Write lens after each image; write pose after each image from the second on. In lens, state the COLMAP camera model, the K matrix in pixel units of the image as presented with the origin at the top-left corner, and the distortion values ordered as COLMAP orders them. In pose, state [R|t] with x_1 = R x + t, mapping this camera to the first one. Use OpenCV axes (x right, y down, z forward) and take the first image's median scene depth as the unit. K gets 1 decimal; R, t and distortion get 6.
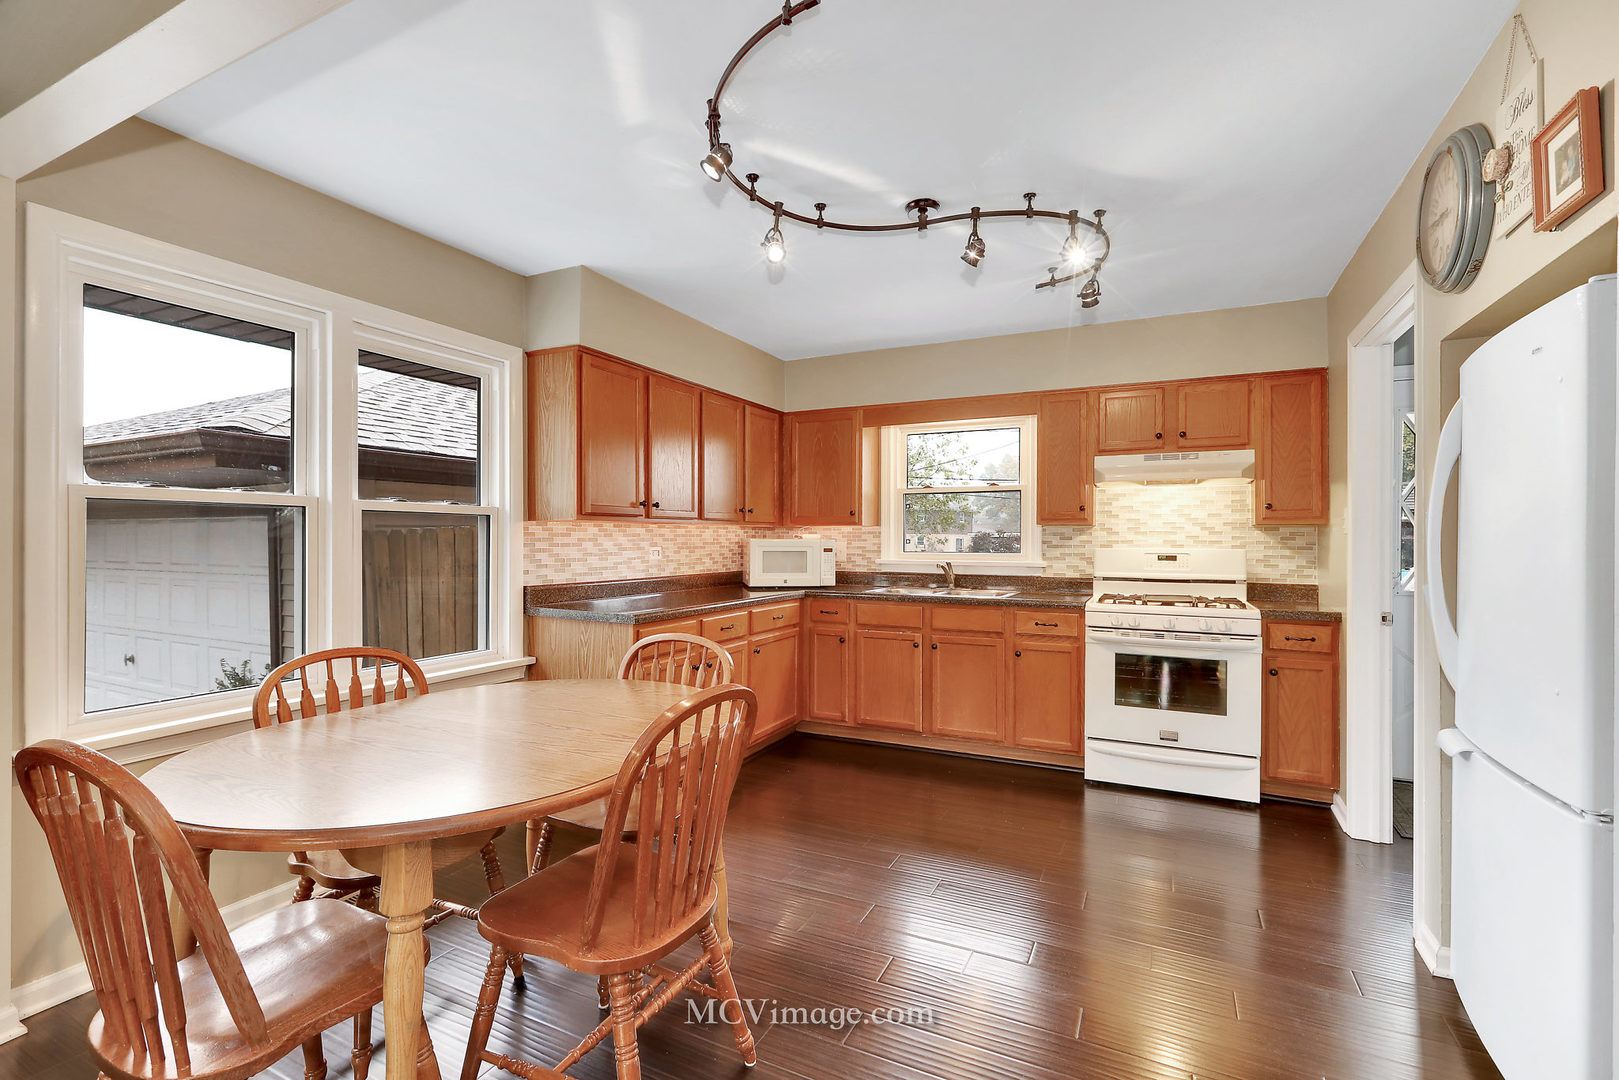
lens RADIAL K [[720.3, 0, 805.9], [0, 720.3, 538.6], [0, 0, 1]] dist [0.001294, 0.000688]
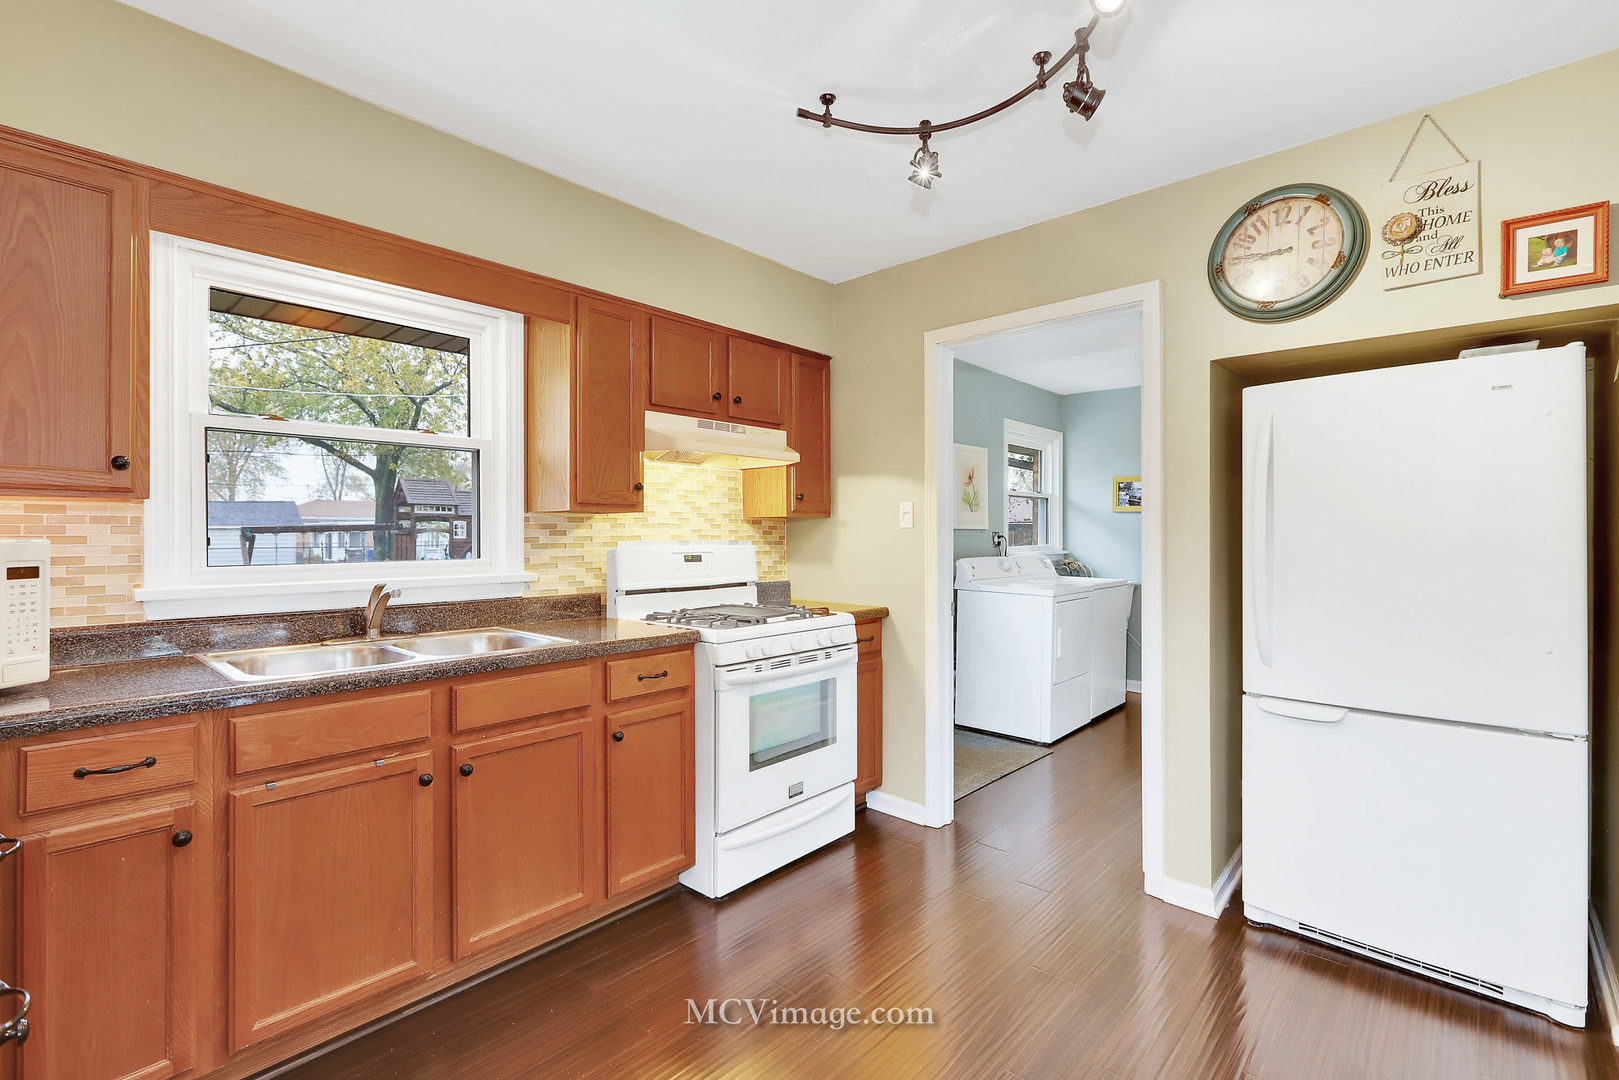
lens RADIAL K [[733.6, 0, 799.0], [0, 733.6, 532.1], [0, 0, 1]] dist [0.000161, 0.000584]
pose [[0.274783, -0.001822, 0.961504, -0.224683], [0.000627, 0.999998, 0.001716, -0.002531], [-0.961506, 0.000131, 0.274784, 0.709050]]
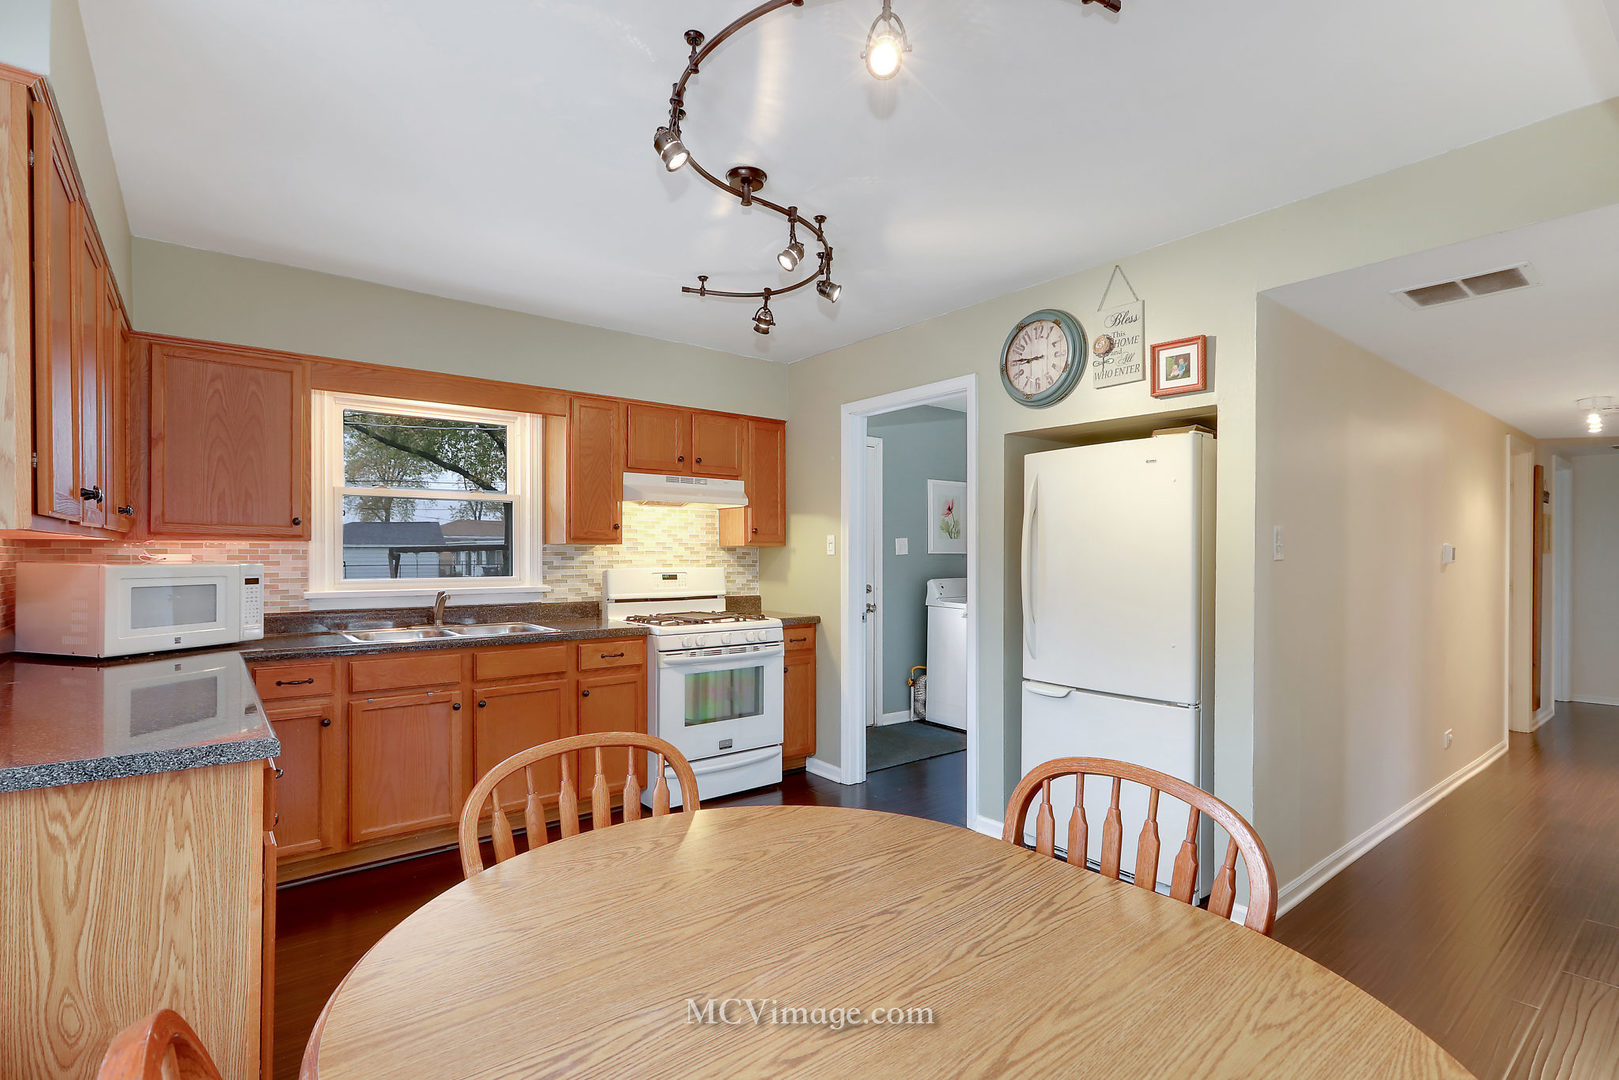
lens RADIAL K [[764.0, 0, 807.7], [0, 764.0, 556.1], [0, 0, 1]] dist [-0.001298, 0.000514]
pose [[0.422150, -0.006925, 0.906499, -0.427343], [-0.001823, 0.999962, 0.008487, -0.013503], [-0.906524, -0.005236, 0.422122, 0.373970]]
